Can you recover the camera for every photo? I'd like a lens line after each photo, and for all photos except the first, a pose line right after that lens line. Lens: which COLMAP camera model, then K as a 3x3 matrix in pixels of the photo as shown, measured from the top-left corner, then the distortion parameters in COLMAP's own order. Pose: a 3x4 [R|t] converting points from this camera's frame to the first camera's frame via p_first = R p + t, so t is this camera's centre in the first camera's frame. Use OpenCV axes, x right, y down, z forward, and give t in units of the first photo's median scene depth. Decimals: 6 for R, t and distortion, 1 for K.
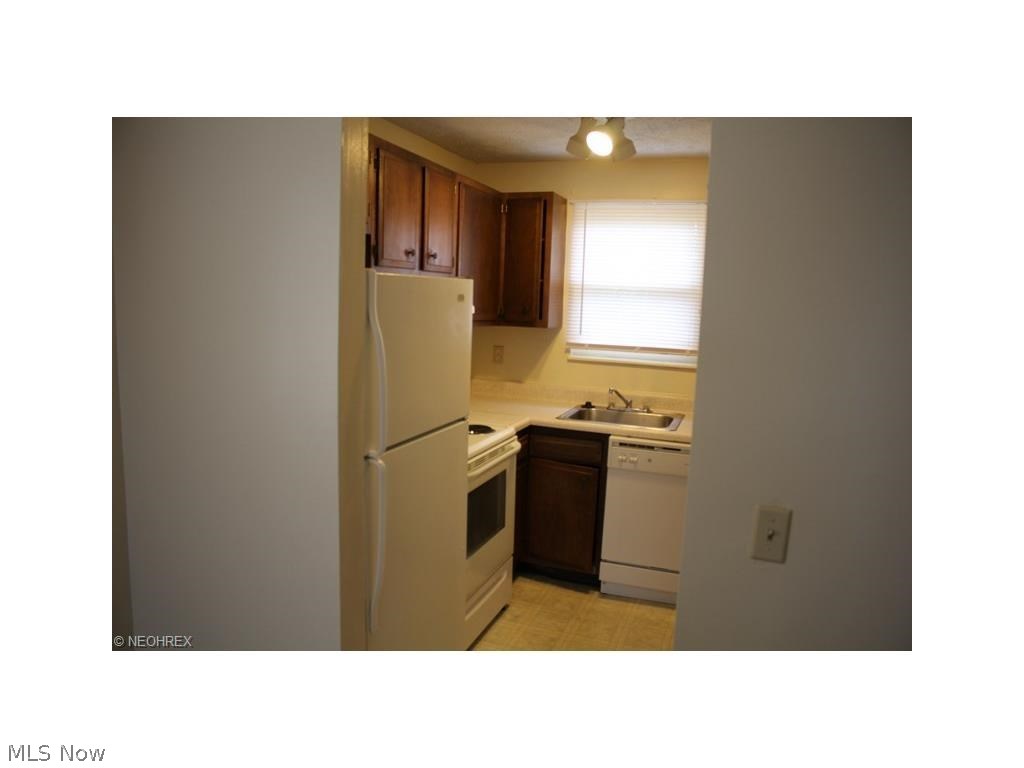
lens RADIAL K [[692.9, 0, 512.0], [0, 692.9, 384.0], [0, 0, 1]] dist [-0.003605, -0.001188]
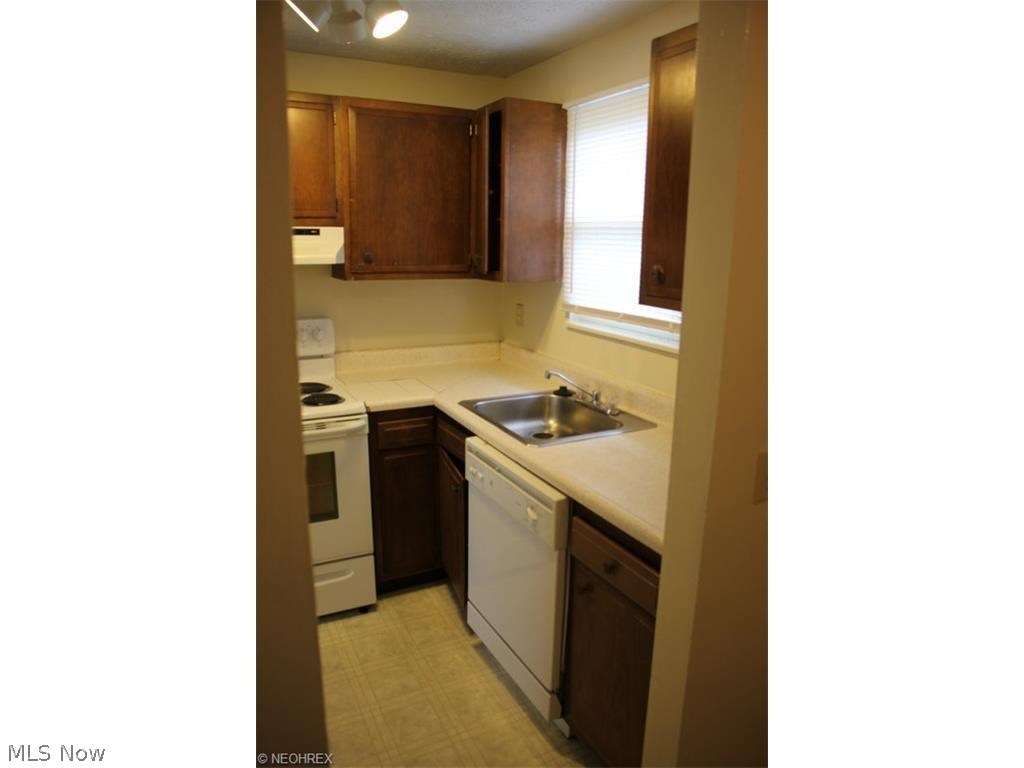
lens RADIAL K [[668.5, 0, 511.0], [0, 668.5, 371.0], [0, 0, 1]] dist [-0.000063, -0.000100]
pose [[0.707354, 0.110248, -0.698209, 0.566432], [-0.075931, 0.993898, 0.080012, -0.042144], [0.702769, -0.003581, 0.711409, 0.469381]]
